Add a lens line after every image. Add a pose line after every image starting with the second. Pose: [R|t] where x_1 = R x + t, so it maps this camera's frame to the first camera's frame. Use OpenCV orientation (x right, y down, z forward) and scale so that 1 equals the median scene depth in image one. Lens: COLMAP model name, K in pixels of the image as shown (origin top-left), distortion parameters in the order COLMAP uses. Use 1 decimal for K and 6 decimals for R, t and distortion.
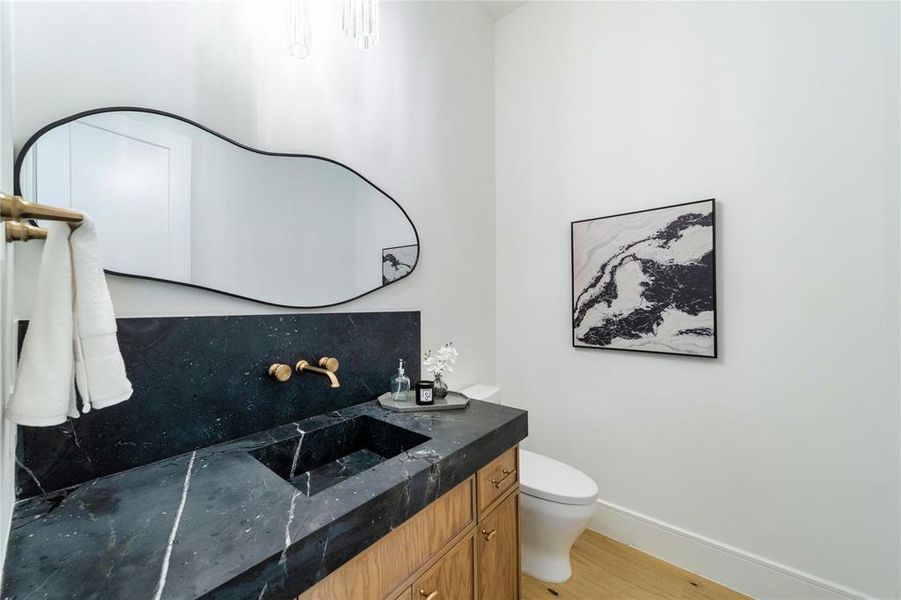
lens RADIAL K [[312.1, 0, 451.5], [0, 312.1, 299.8], [0, 0, 1]] dist [0.007992, -0.000054]
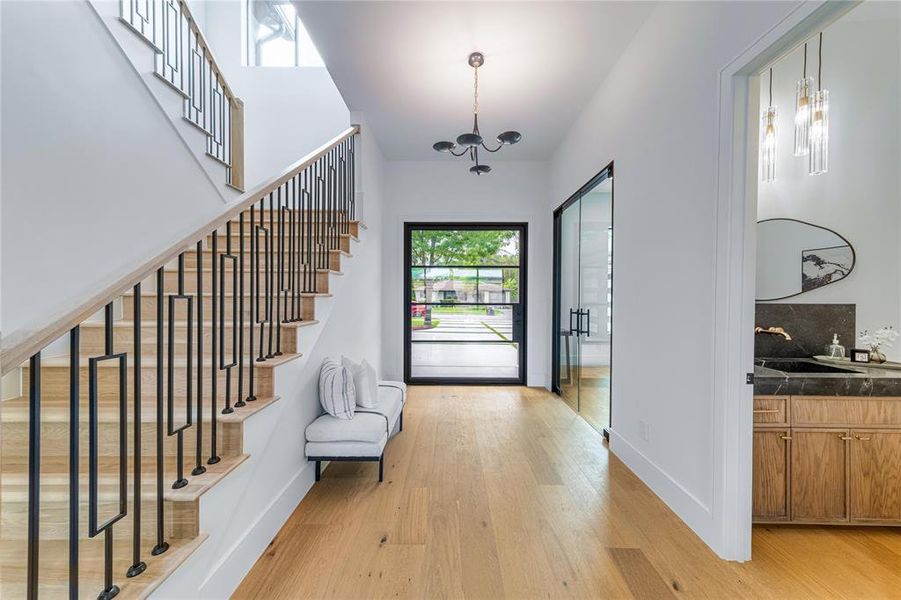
lens RADIAL K [[314.6, 0, 453.0], [0, 314.6, 298.8], [0, 0, 1]] dist [0.002529, -0.000159]
pose [[0.544897, 0.012134, -0.838415, 0.118711], [0.008841, 0.999757, 0.020215, -0.035676], [0.838456, -0.018427, 0.544657, -1.478523]]
